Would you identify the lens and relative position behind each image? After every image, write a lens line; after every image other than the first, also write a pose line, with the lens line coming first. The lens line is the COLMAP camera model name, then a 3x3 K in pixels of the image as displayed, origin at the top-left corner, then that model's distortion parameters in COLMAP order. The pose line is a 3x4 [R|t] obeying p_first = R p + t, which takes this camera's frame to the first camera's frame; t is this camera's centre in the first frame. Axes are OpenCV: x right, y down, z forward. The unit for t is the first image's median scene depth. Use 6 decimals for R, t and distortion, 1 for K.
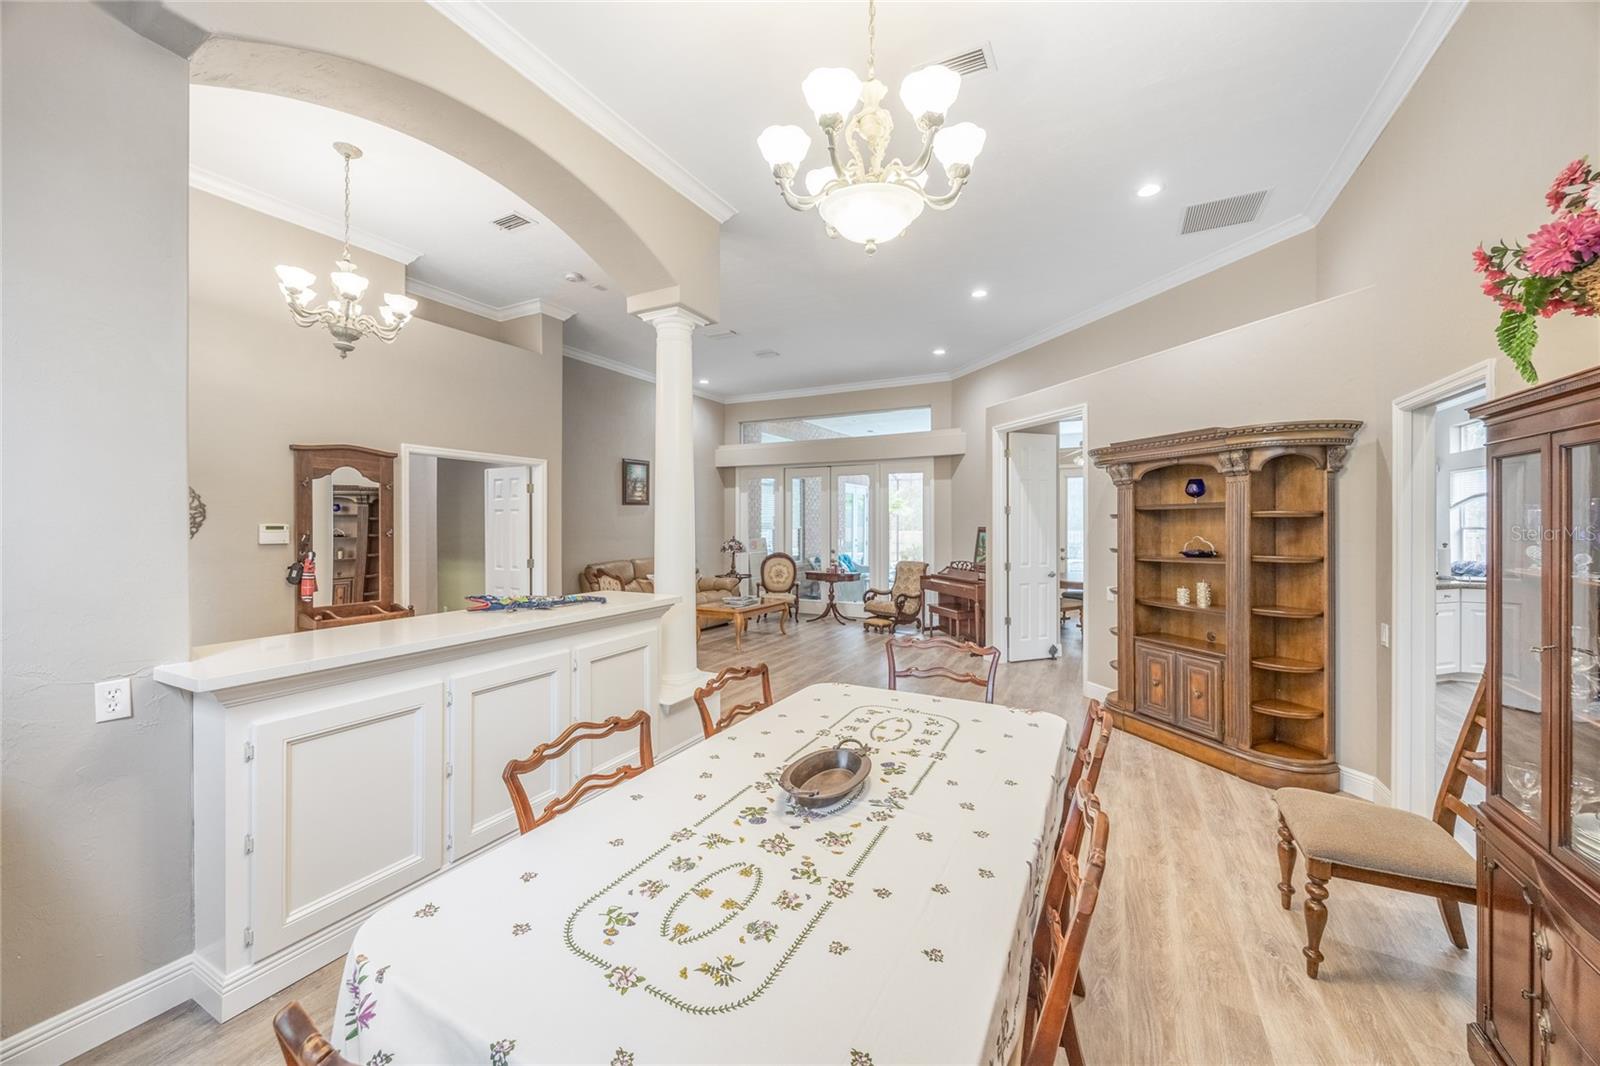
lens RADIAL K [[606.4, 0, 813.9], [0, 606.4, 524.6], [0, 0, 1]] dist [-0.005819, 0.000973]
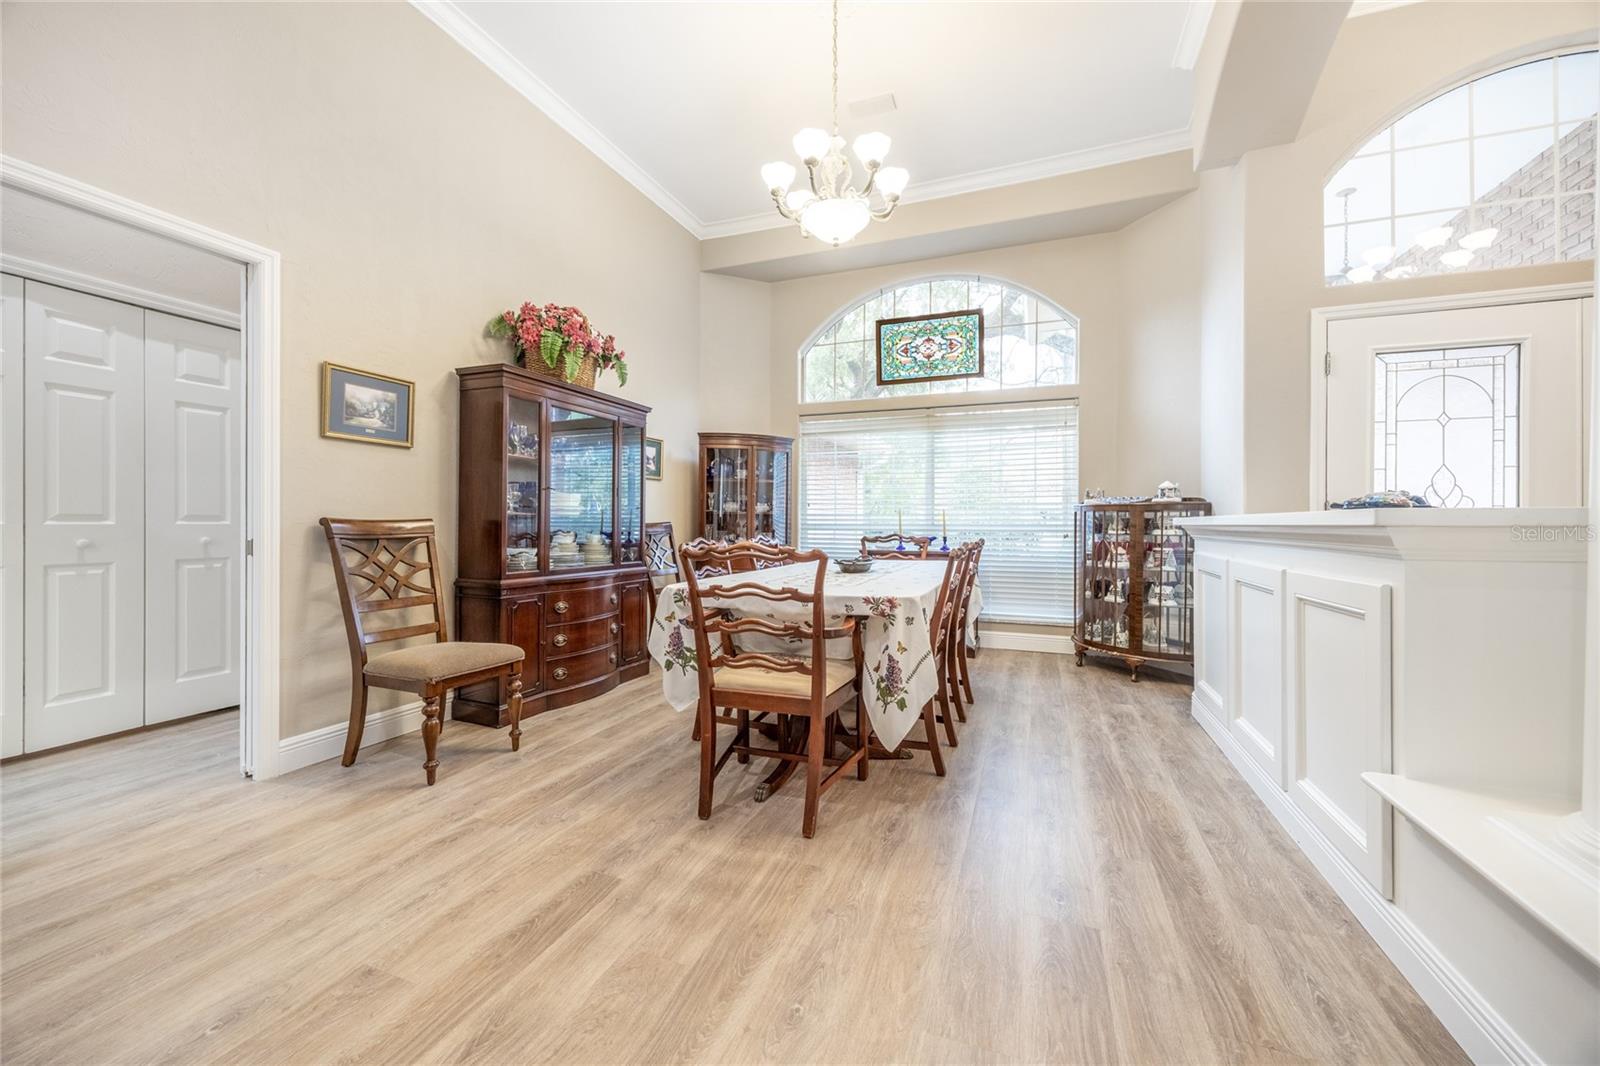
lens RADIAL K [[606.4, 0, 806.1], [0, 606.4, 521.3], [0, 0, 1]] dist [-0.005819, 0.000973]
pose [[-0.995691, -0.000740, -0.092731, 0.067662], [-0.000978, 0.999996, 0.002523, 0.051419], [0.092729, 0.002603, -0.995688, 0.550738]]
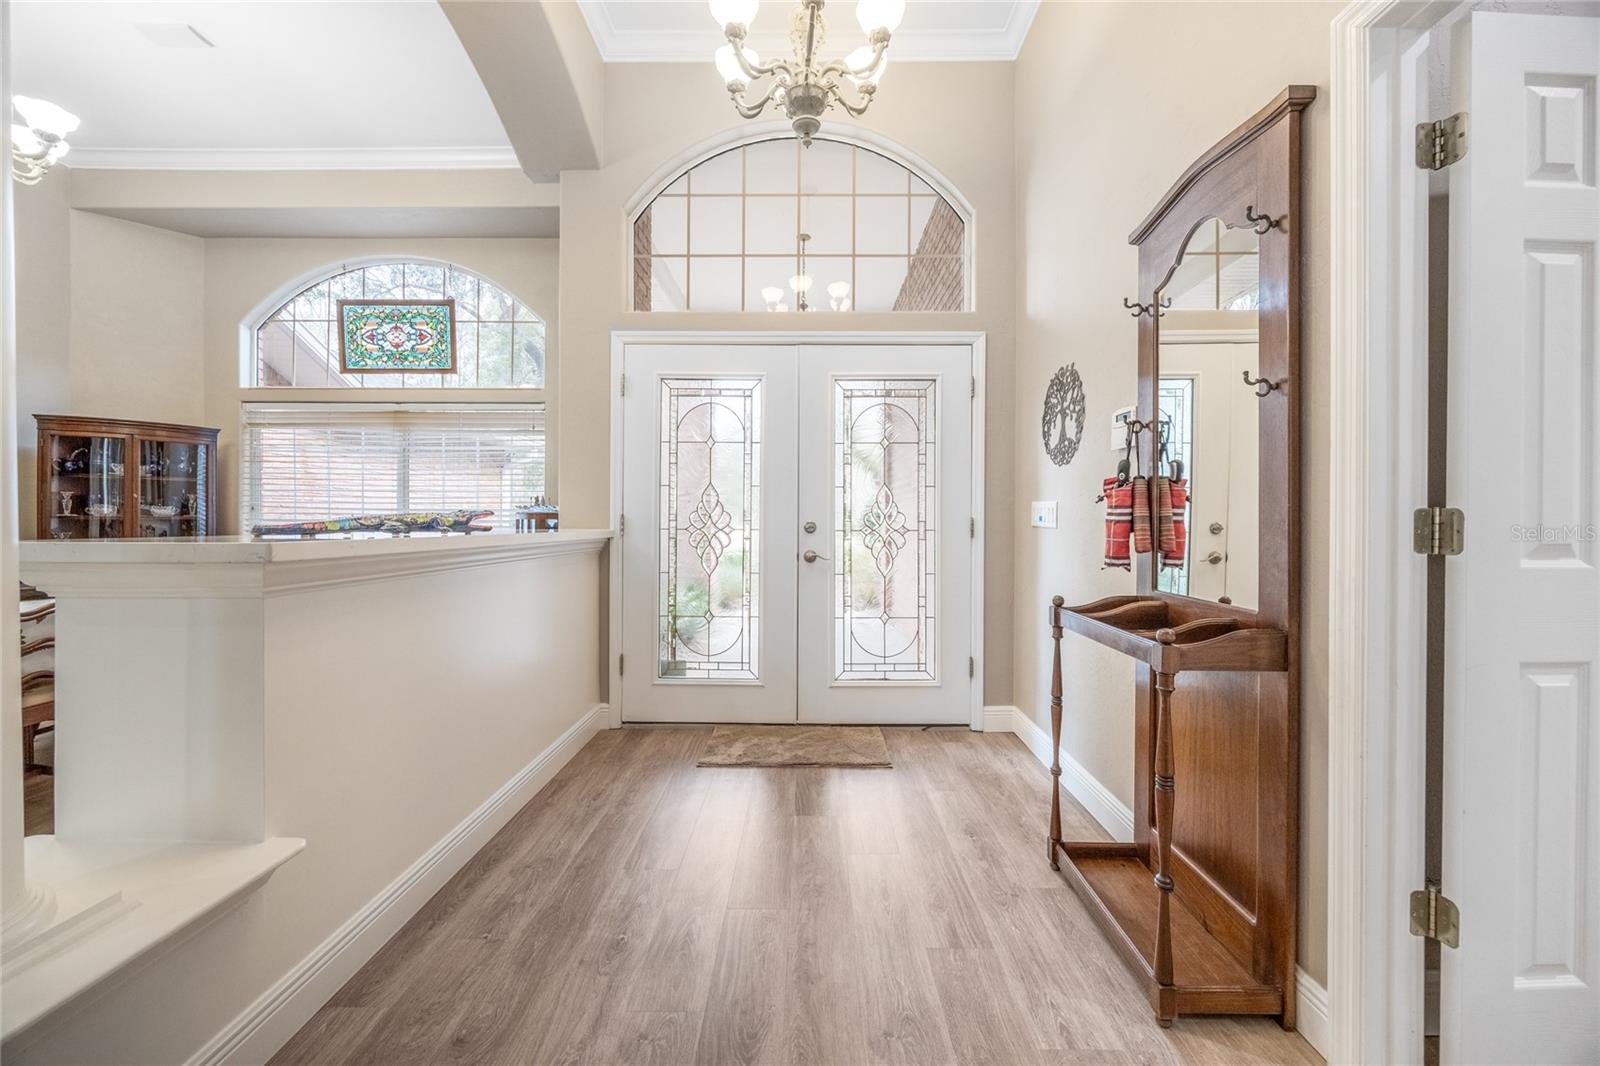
lens RADIAL K [[606.4, 0, 807.1], [0, 606.4, 522.6], [0, 0, 1]] dist [-0.005819, 0.000973]
pose [[-0.898720, 0.000136, -0.438522, -0.198487], [-0.003856, 0.999959, 0.008213, 0.041890], [0.438505, 0.009072, -0.898683, 0.612440]]
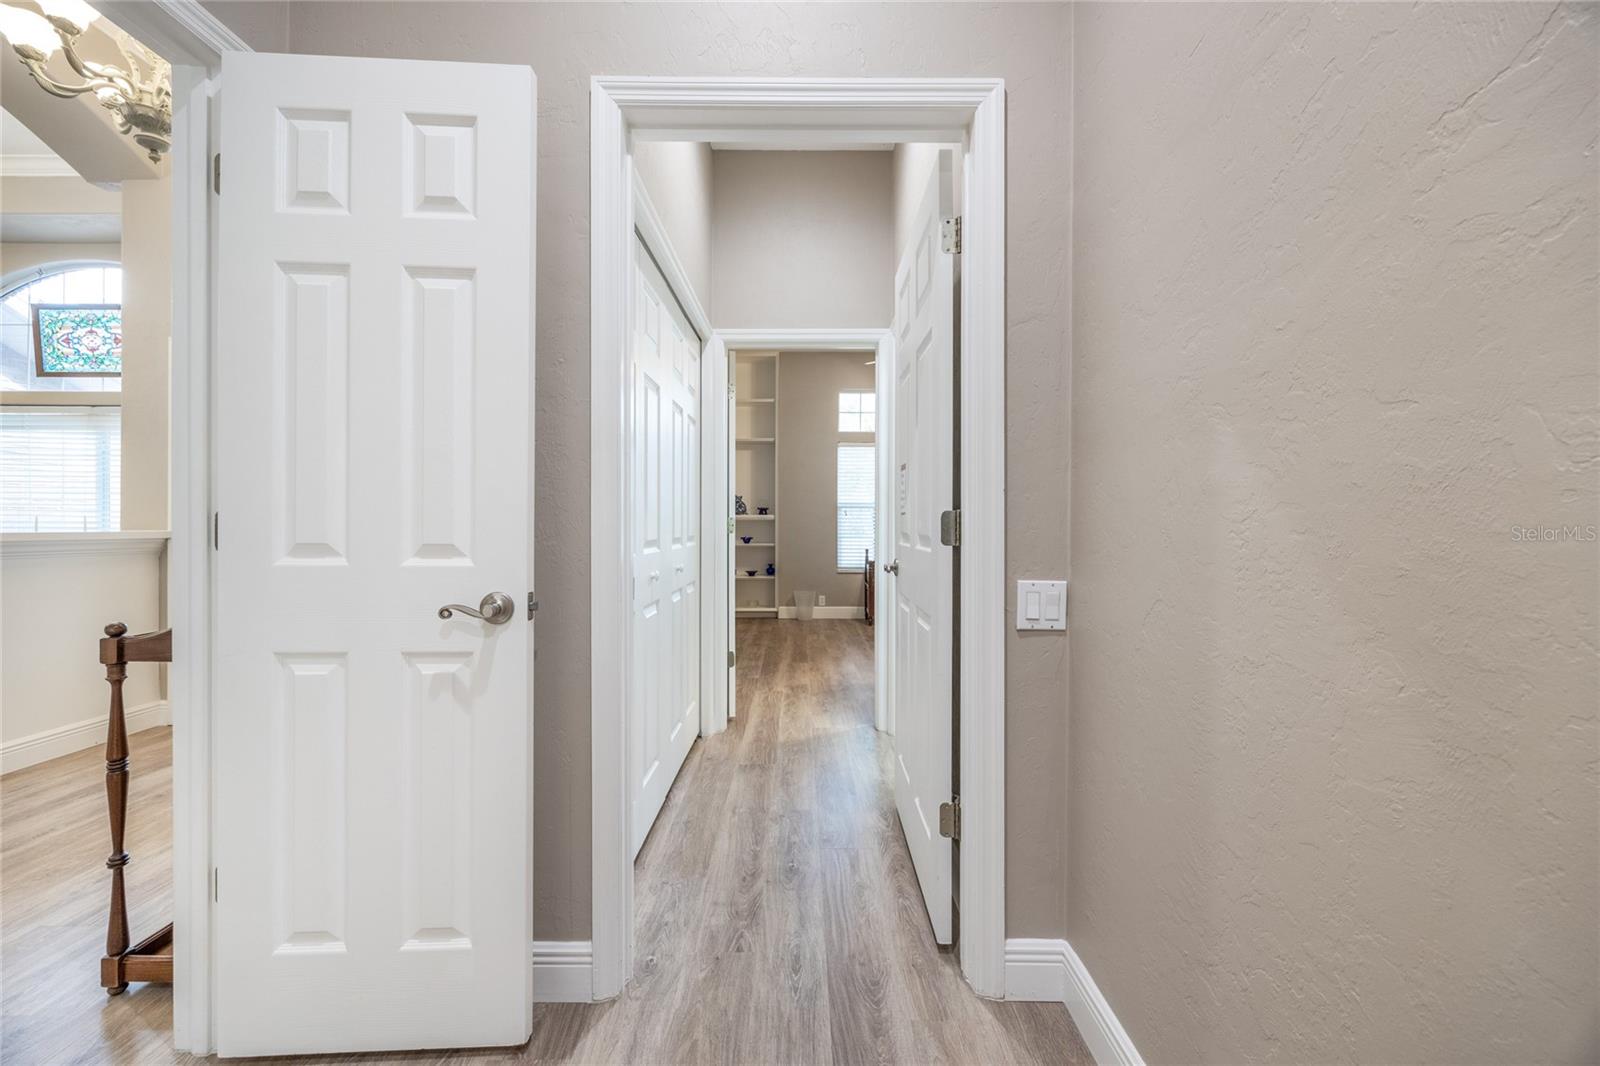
lens RADIAL K [[606.4, 0, 806.1], [0, 606.4, 525.4], [0, 0, 1]] dist [-0.005819, 0.000973]
pose [[-0.893639, -0.000550, -0.448787, -0.436260], [-0.004957, 0.999950, 0.008645, 0.041014], [0.448759, 0.009950, -0.893597, 0.741951]]
